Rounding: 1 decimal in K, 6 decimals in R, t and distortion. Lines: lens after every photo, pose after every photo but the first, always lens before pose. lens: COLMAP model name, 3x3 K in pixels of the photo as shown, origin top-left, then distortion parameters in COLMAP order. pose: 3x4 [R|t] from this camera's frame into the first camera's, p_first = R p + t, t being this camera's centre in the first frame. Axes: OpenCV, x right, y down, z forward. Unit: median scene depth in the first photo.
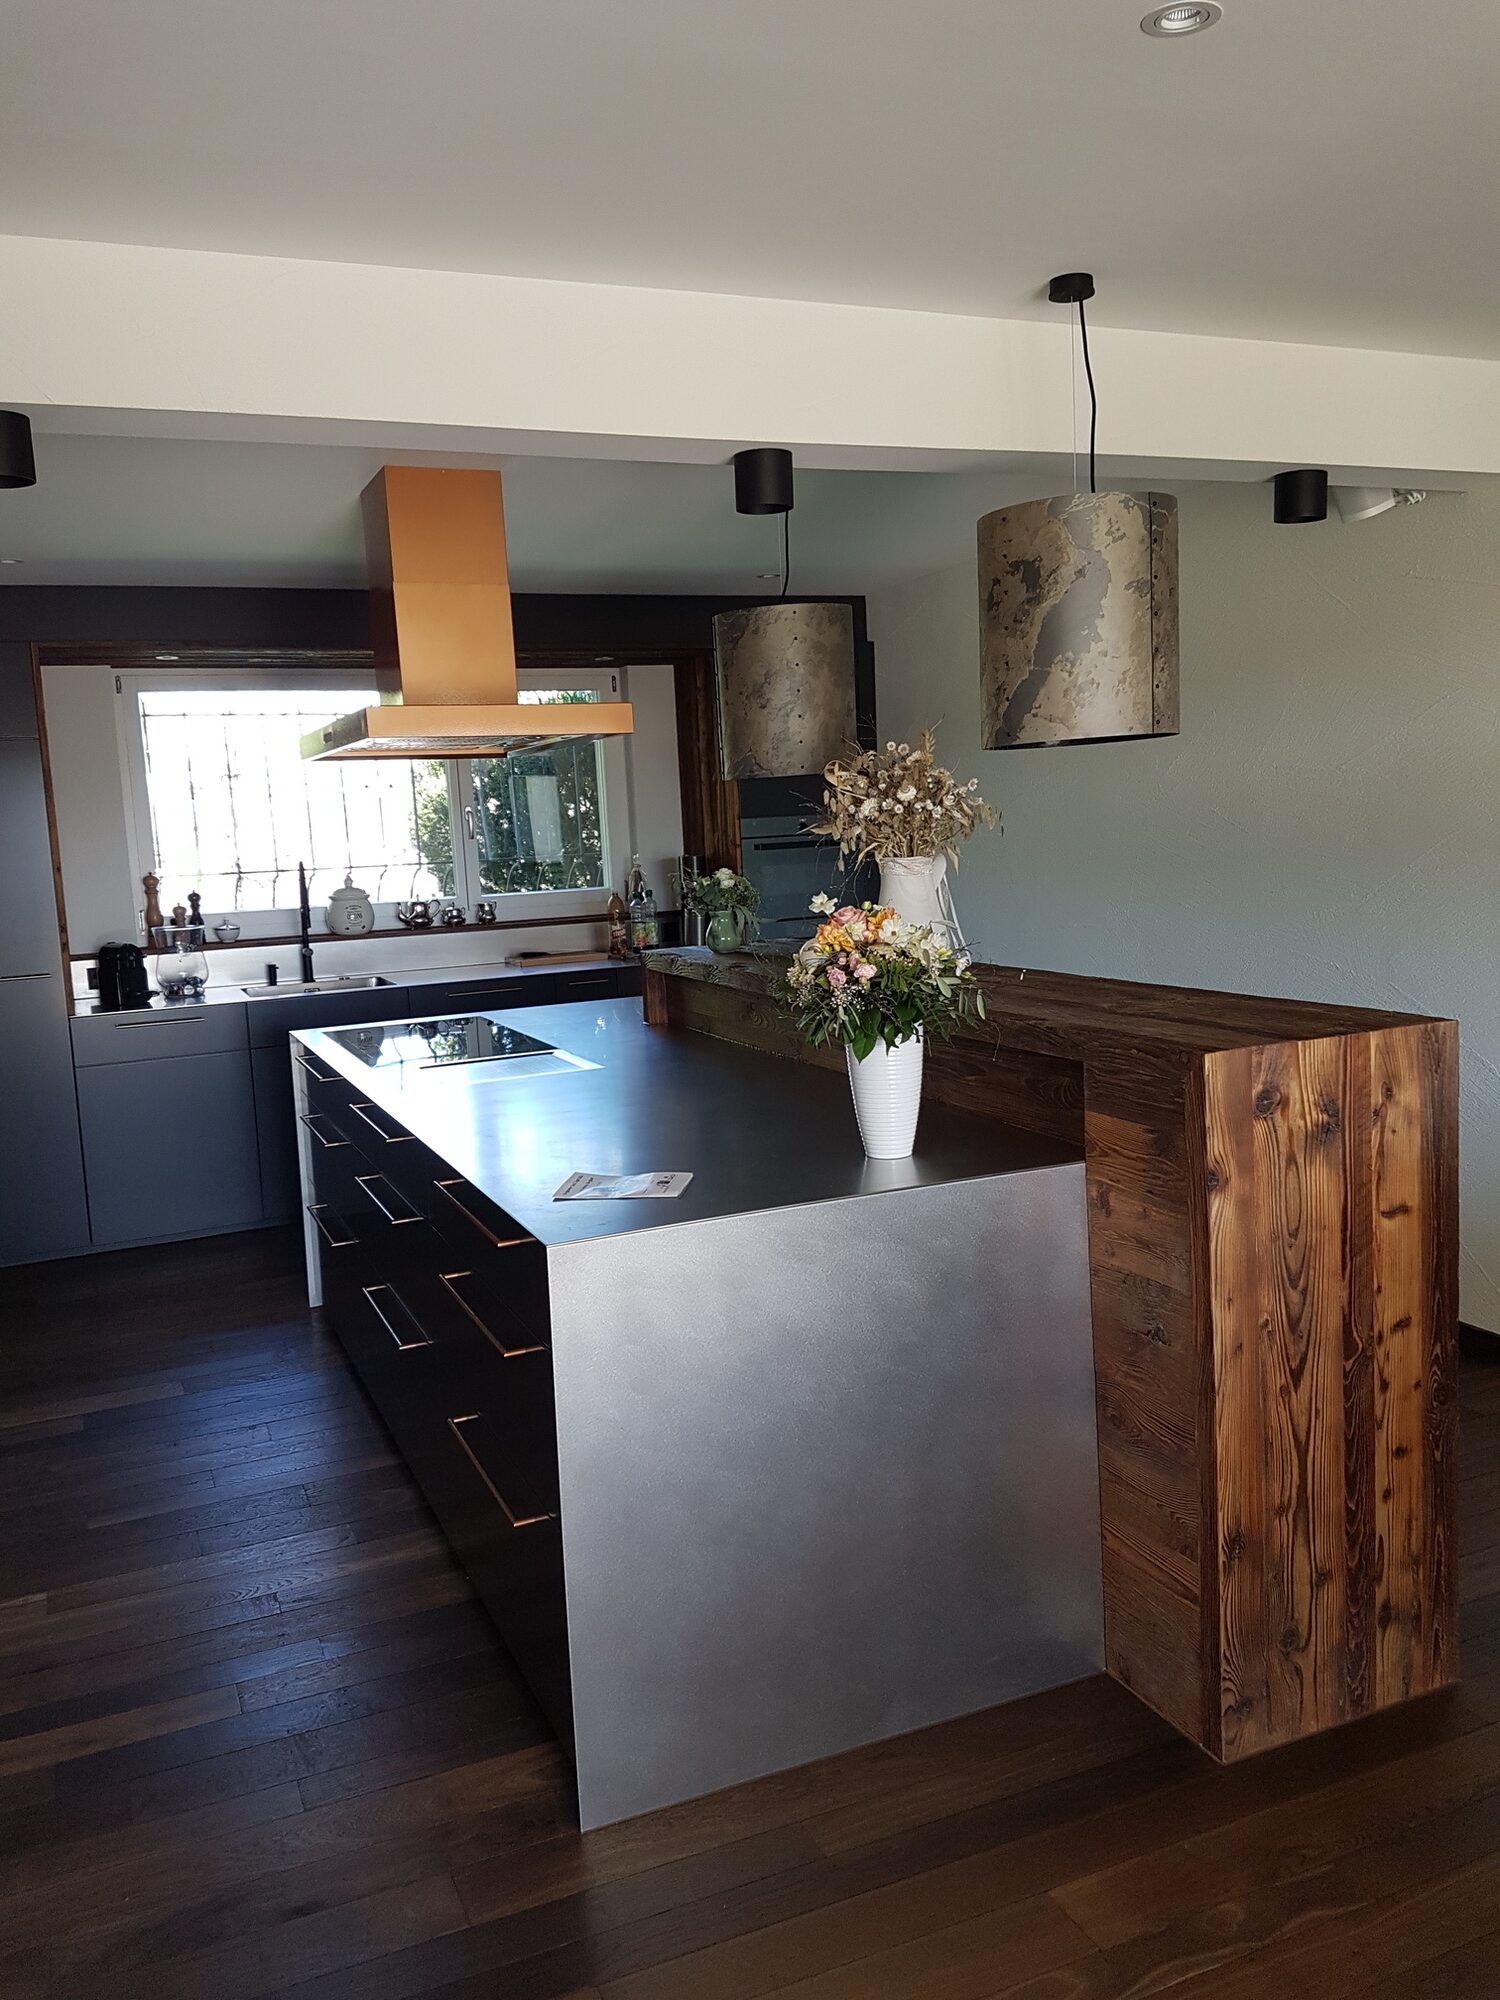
lens RADIAL K [[1554.4, 0, 701.5], [0, 1554.4, 1002.8], [0, 0, 1]] dist [0.189095, -0.460584]
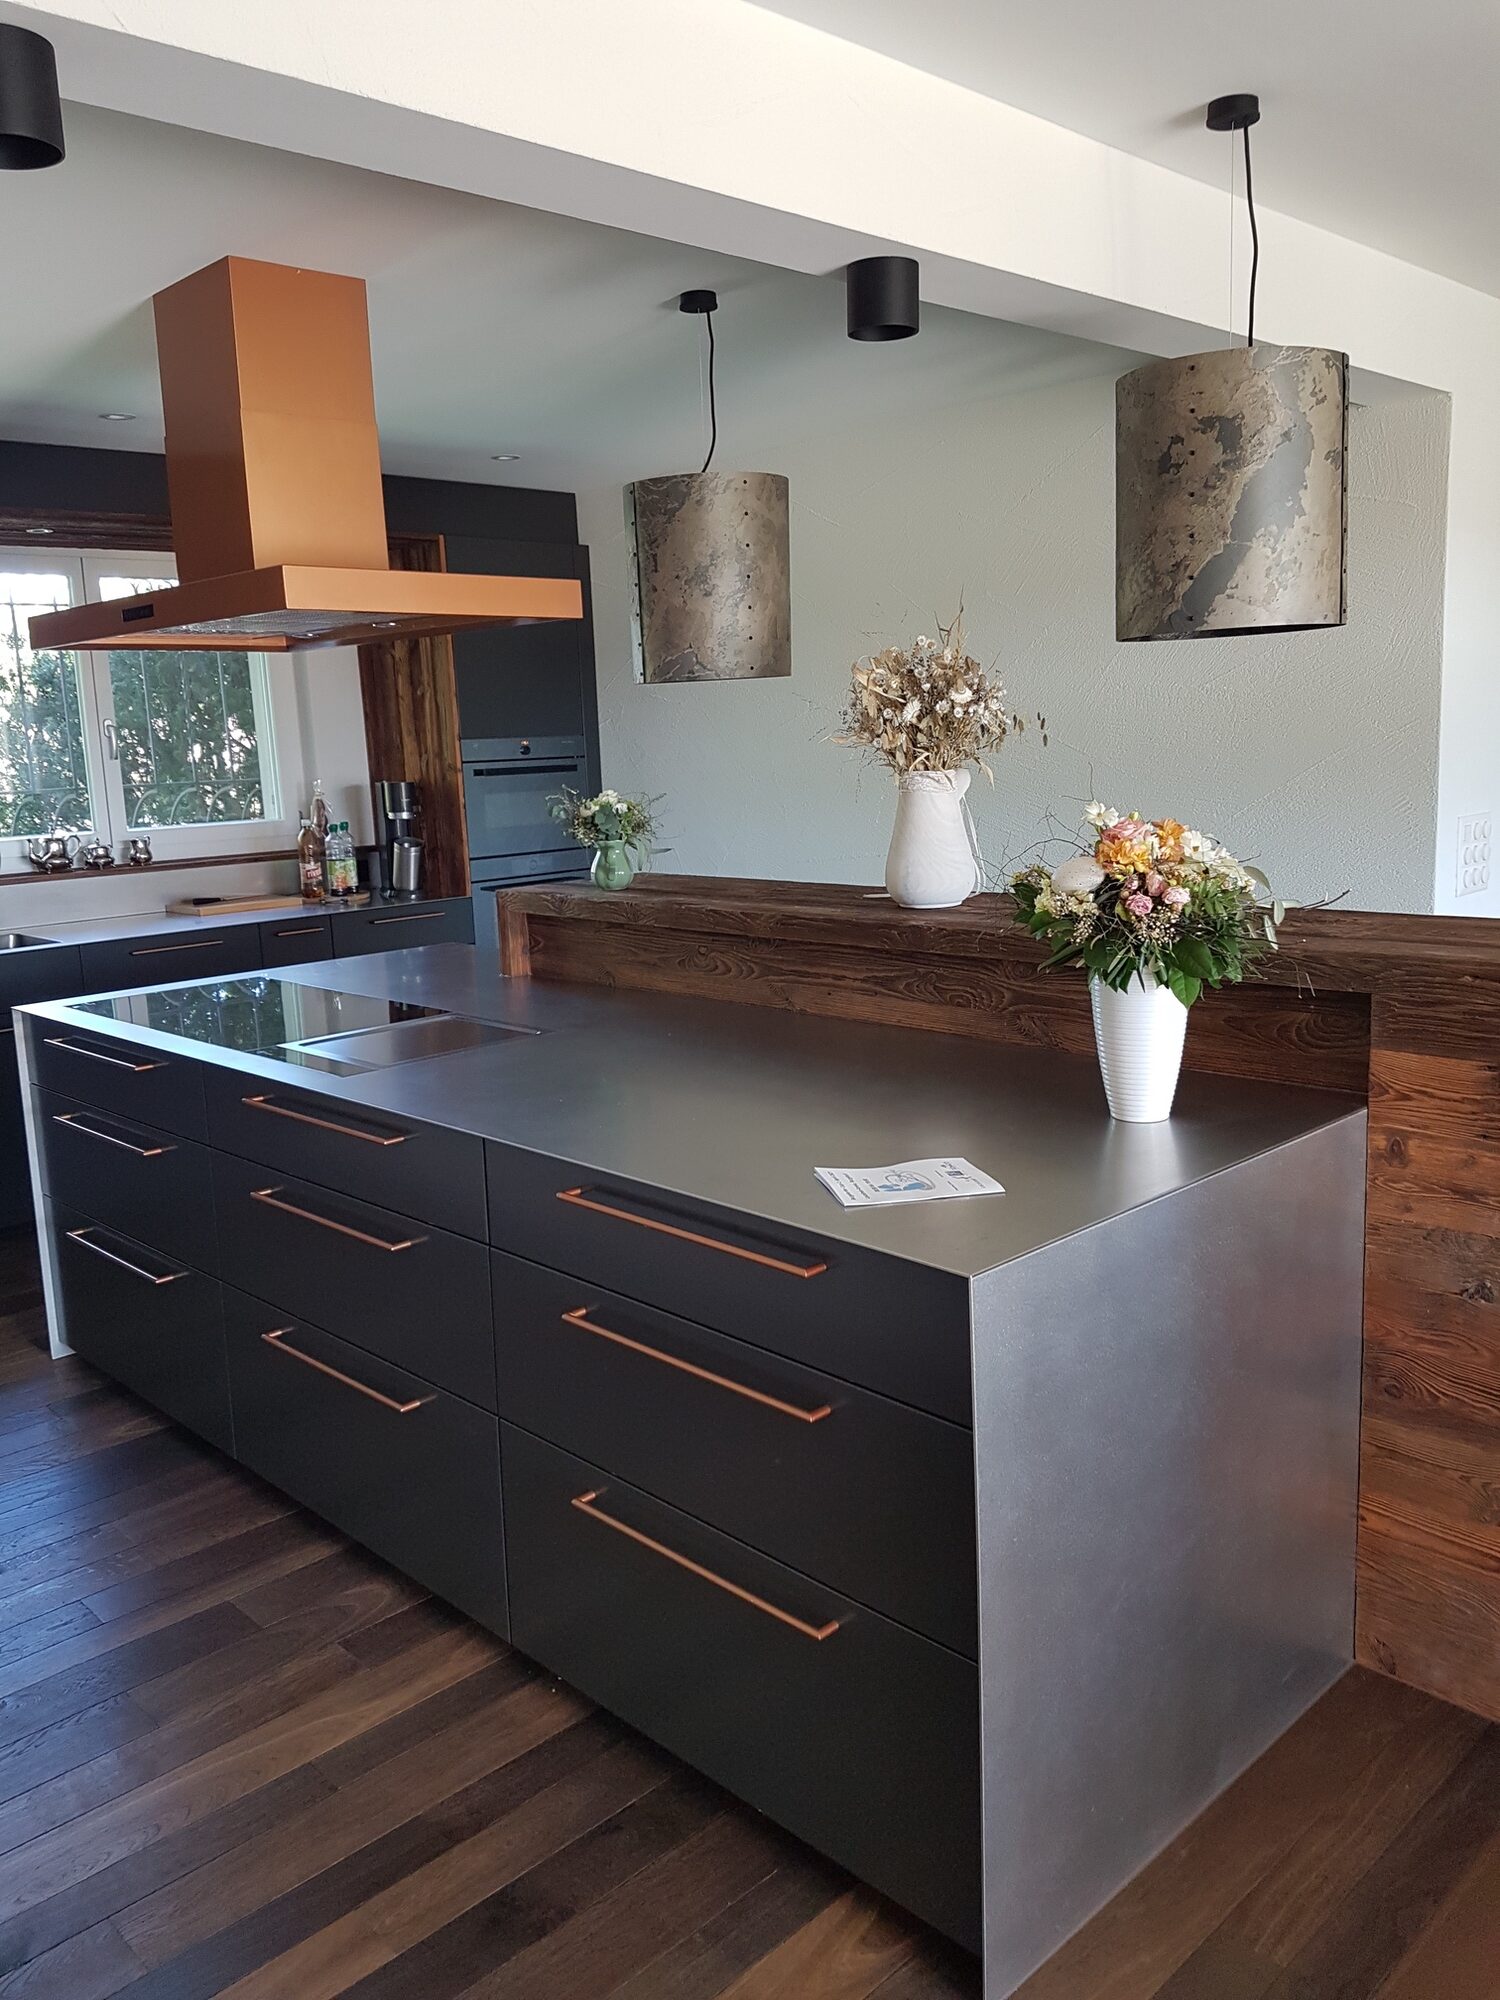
lens RADIAL K [[1554.4, 0, 701.5], [0, 1554.4, 1002.8], [0, 0, 1]] dist [0.189095, -0.460584]
pose [[0.934509, -0.049048, 0.352544, -0.368404], [0.036141, 0.998417, 0.043103, -0.007815], [-0.354100, -0.027539, 0.934802, 0.274601]]
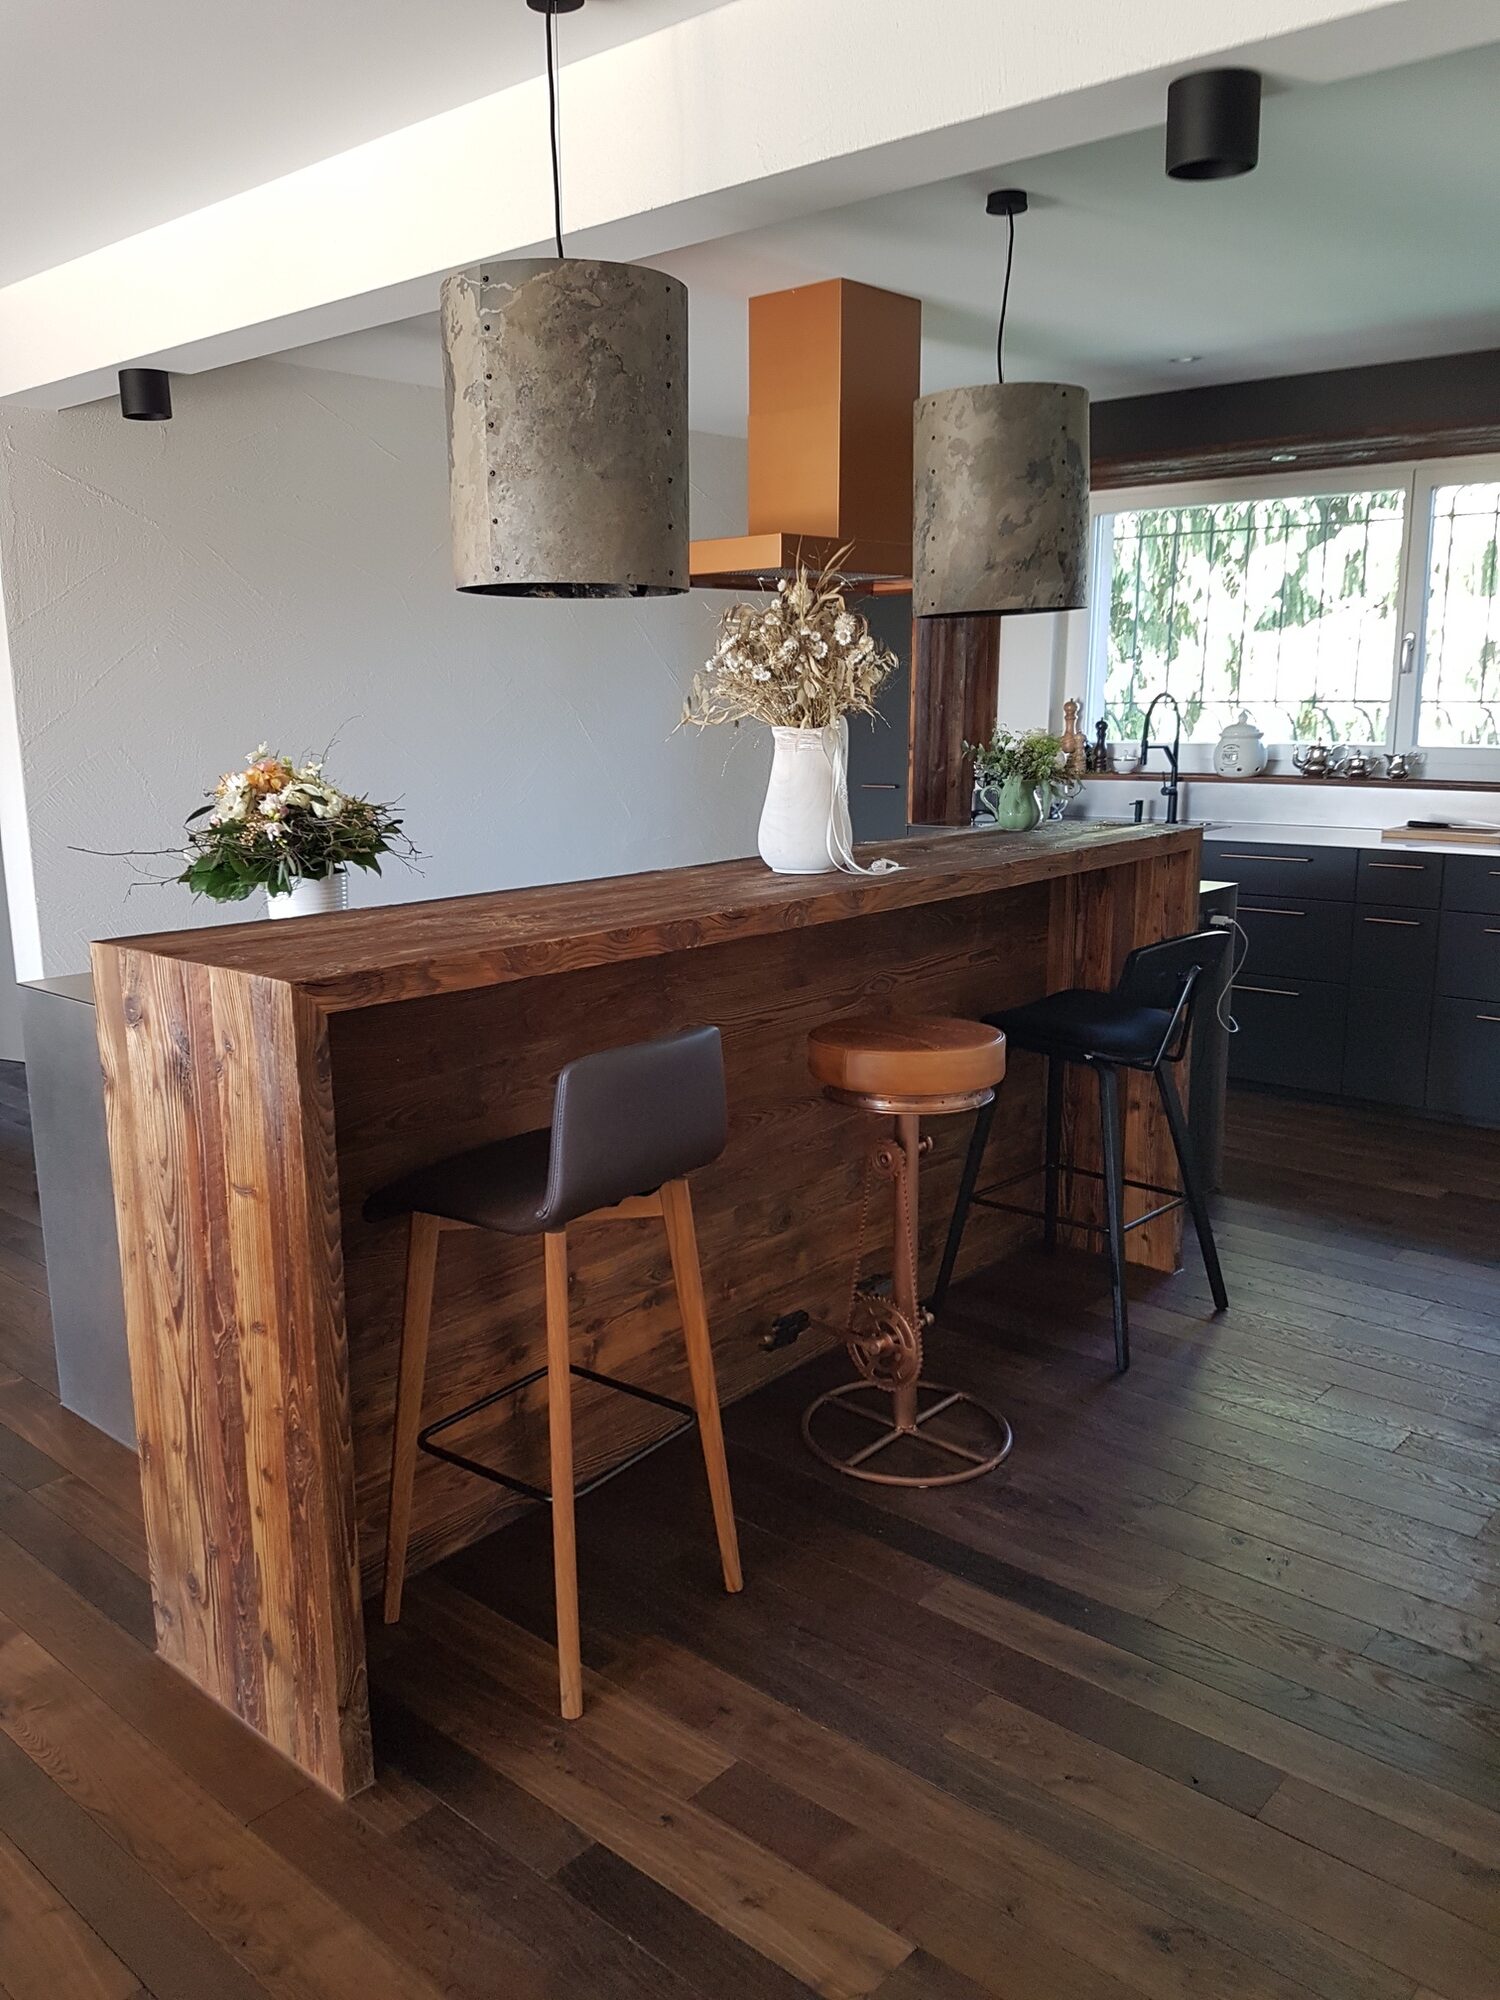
lens RADIAL K [[1554.4, 0, 701.5], [0, 1554.4, 1002.8], [0, 0, 1]] dist [0.189095, -0.460584]
pose [[0.405912, 0.222767, -0.886347, 1.094111], [-0.112519, 0.974641, 0.193429, -0.131072], [0.906959, 0.021216, 0.420684, 0.765060]]
